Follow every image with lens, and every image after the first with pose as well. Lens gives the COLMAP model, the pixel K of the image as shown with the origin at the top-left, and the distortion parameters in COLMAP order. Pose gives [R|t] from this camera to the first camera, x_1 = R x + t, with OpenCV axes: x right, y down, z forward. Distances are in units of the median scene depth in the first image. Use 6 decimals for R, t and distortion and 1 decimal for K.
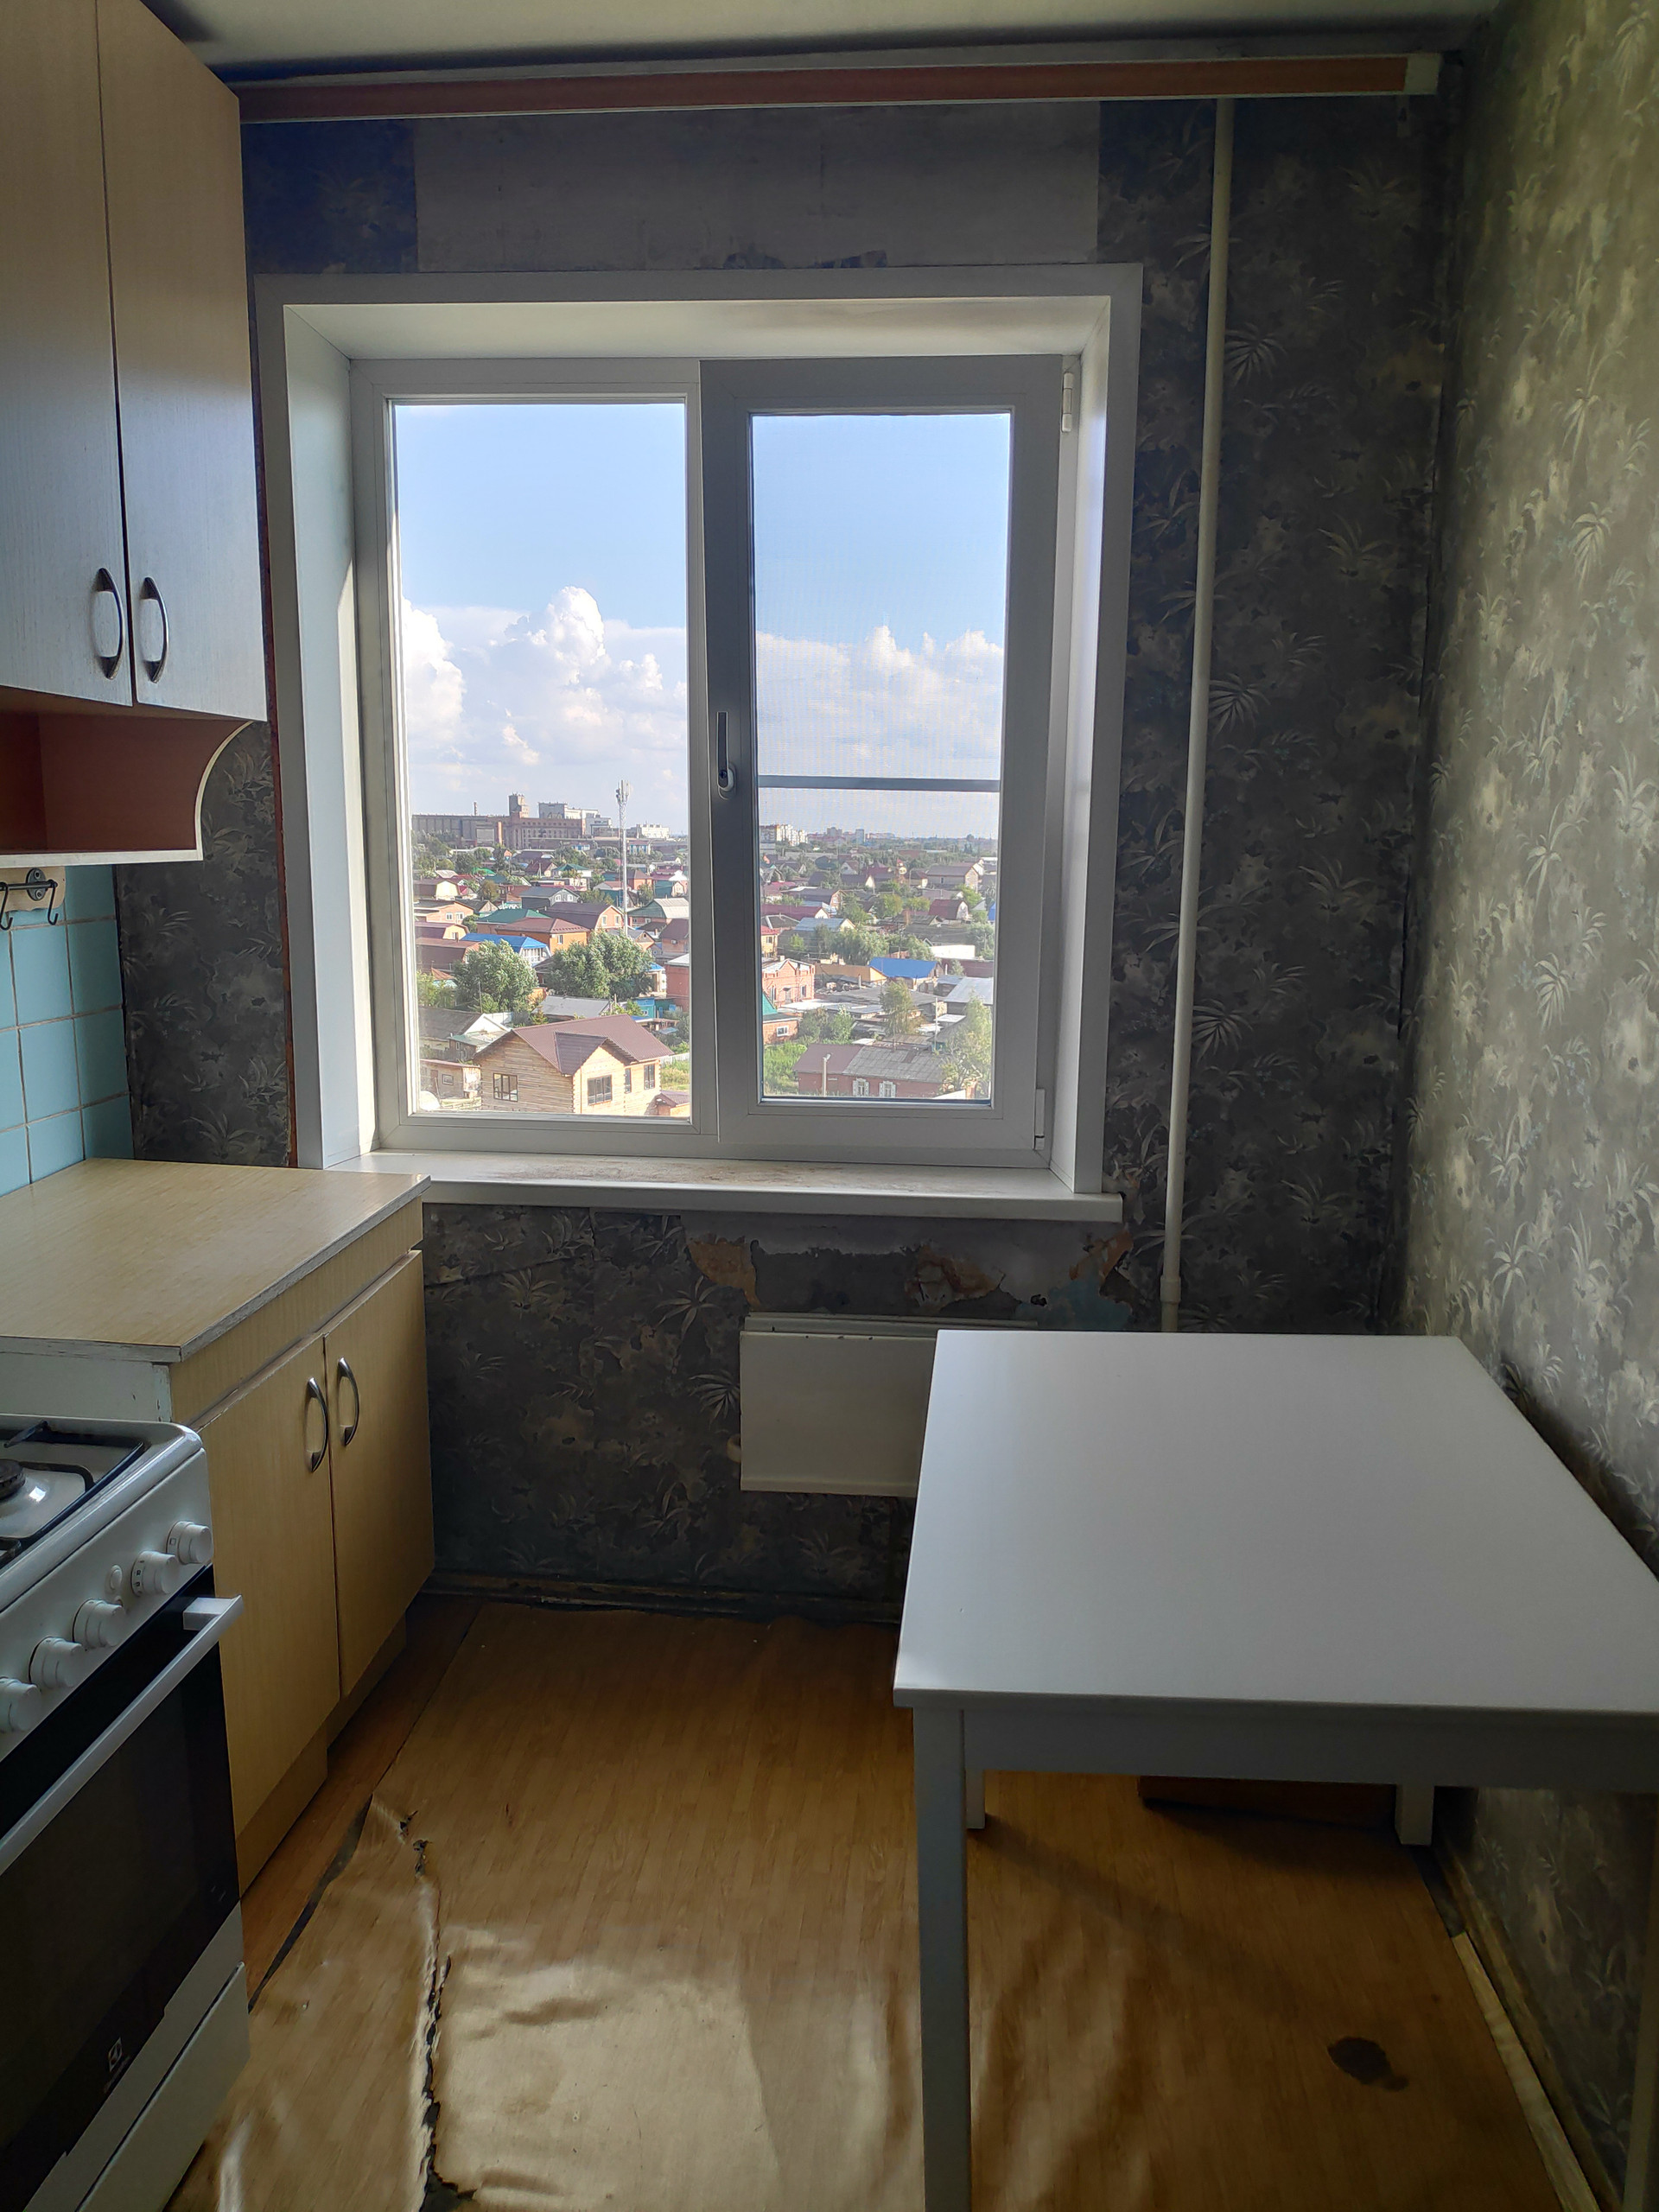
lens RADIAL K [[1574.5, 0, 815.1], [0, 1574.5, 1108.3], [0, 0, 1]] dist [0.023536, -0.036795]
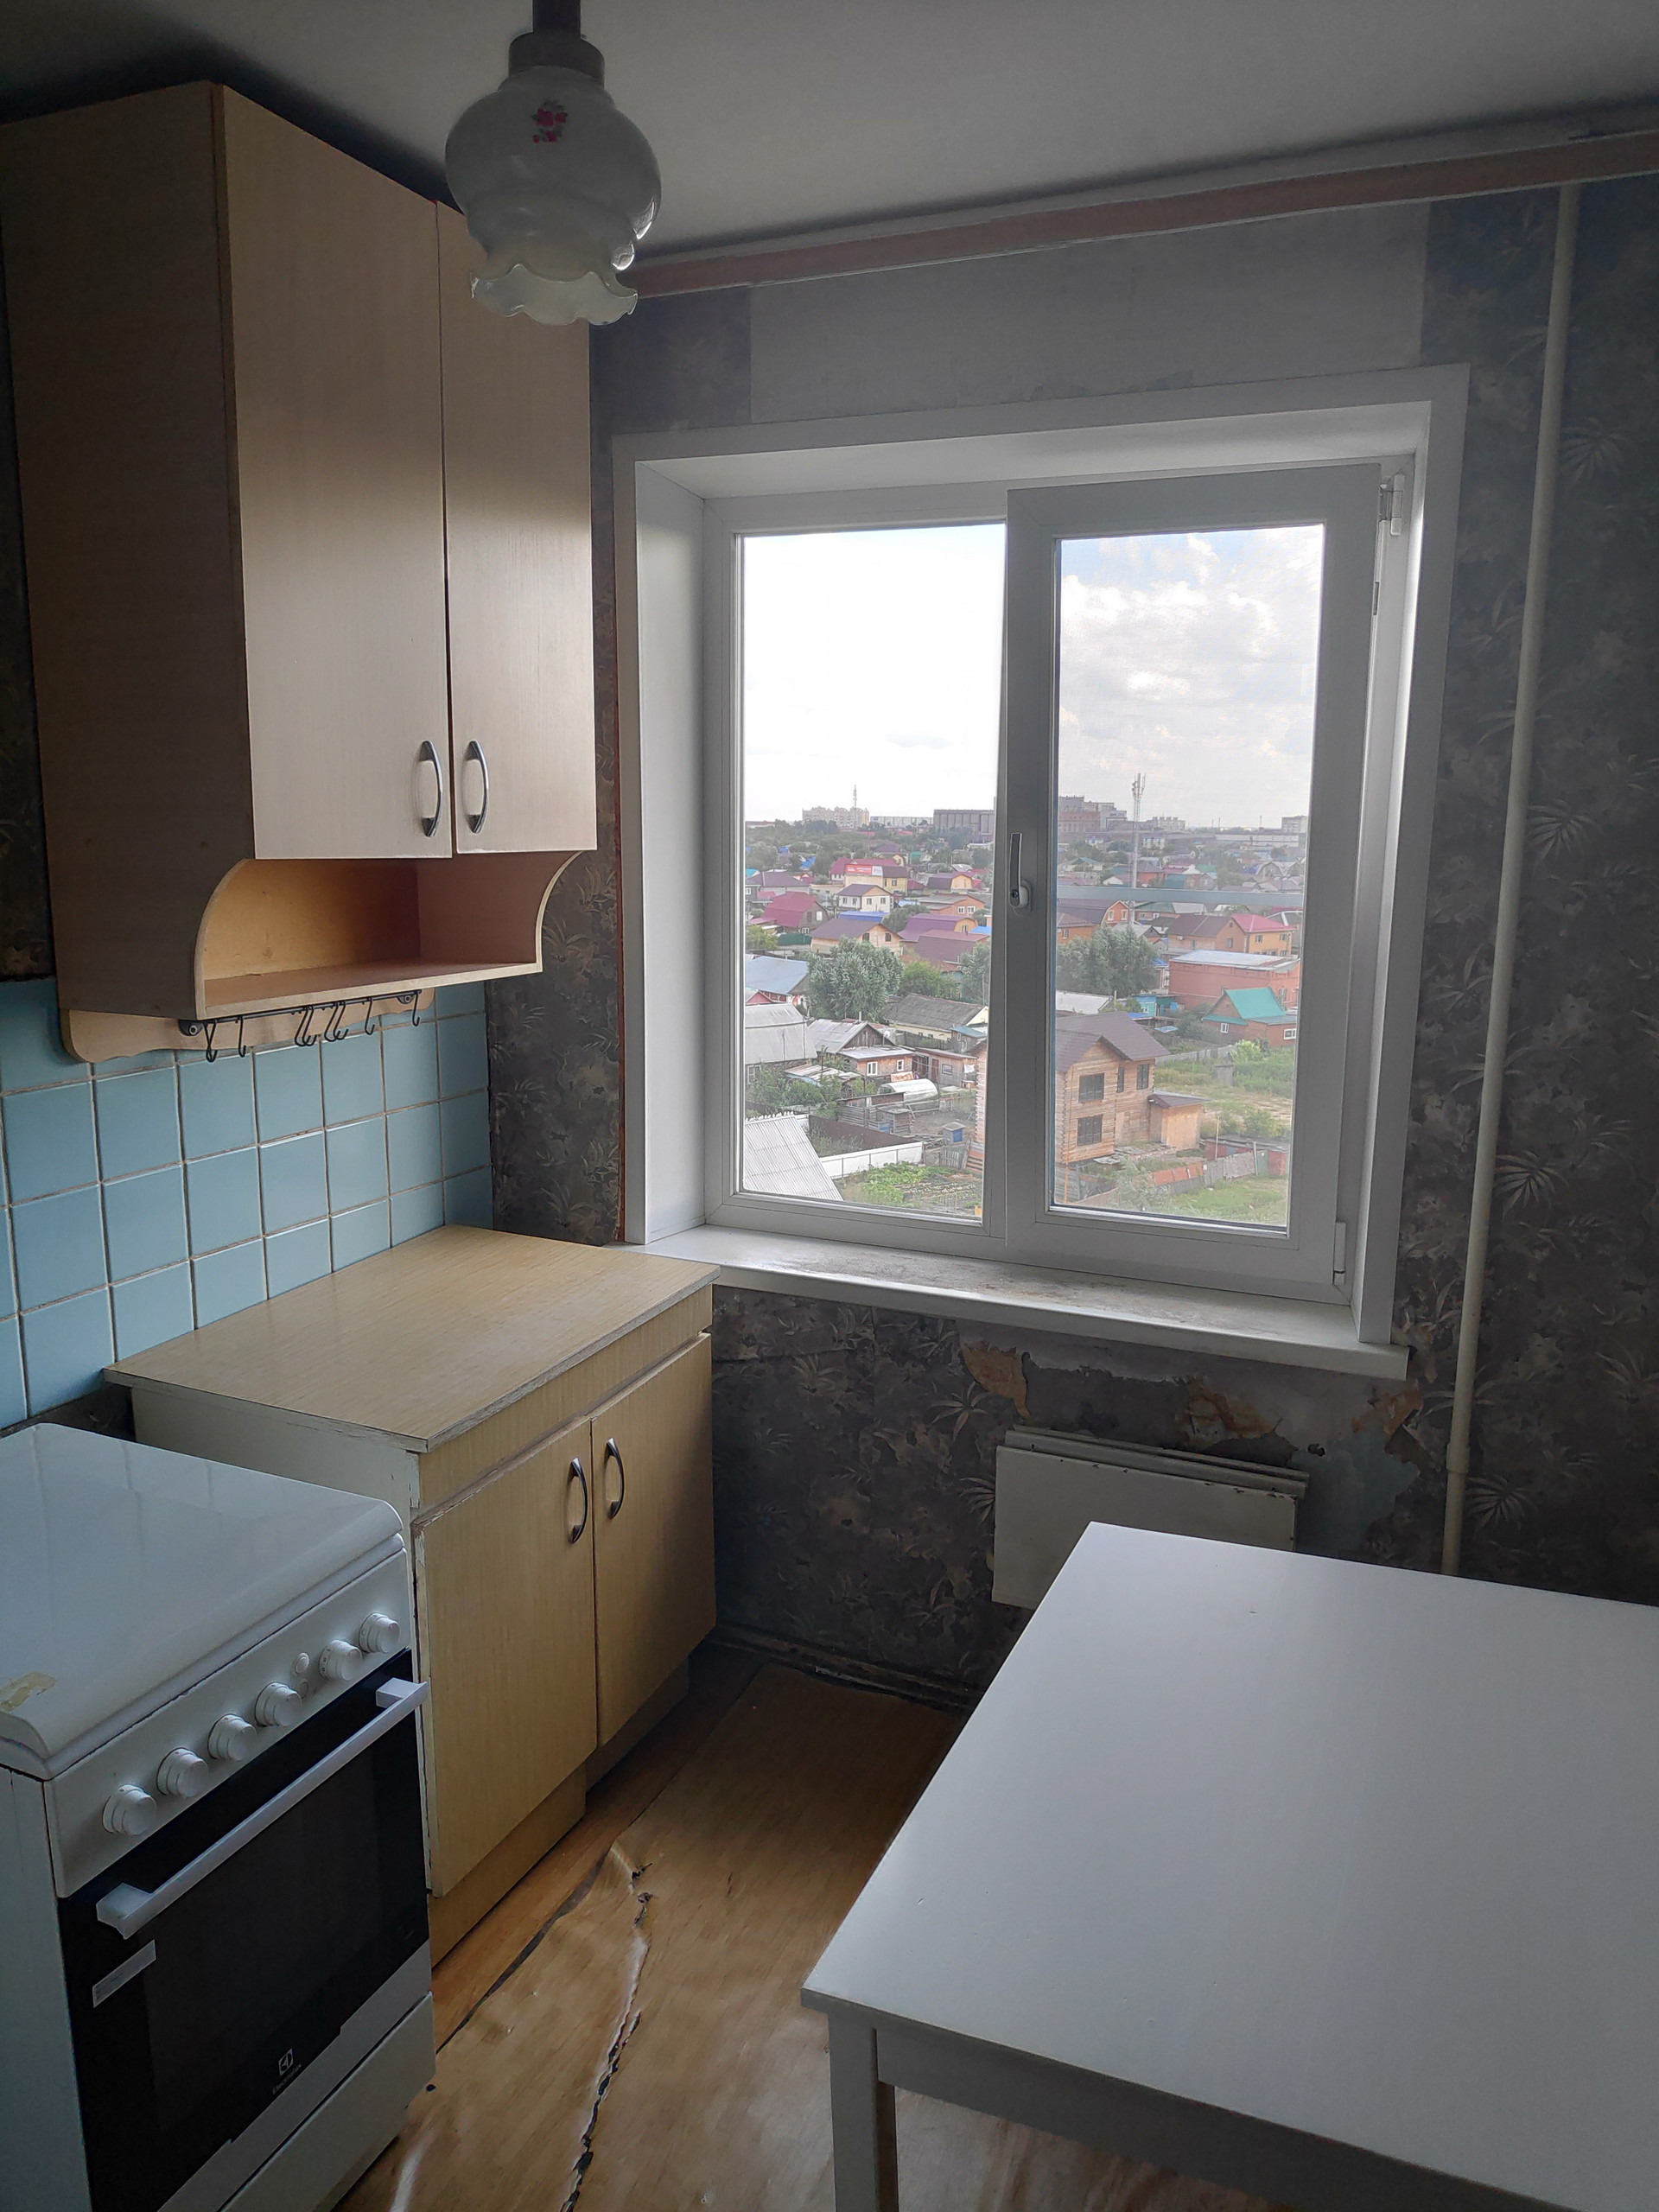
lens RADIAL K [[1574.5, 0, 816.1], [0, 1574.5, 1108.5], [0, 0, 1]] dist [0.023536, -0.036795]
pose [[0.949411, 0.054711, -0.309233, 0.137895], [-0.052935, 0.998498, 0.014137, -0.080233], [0.309542, 0.002948, 0.950881, -0.001291]]
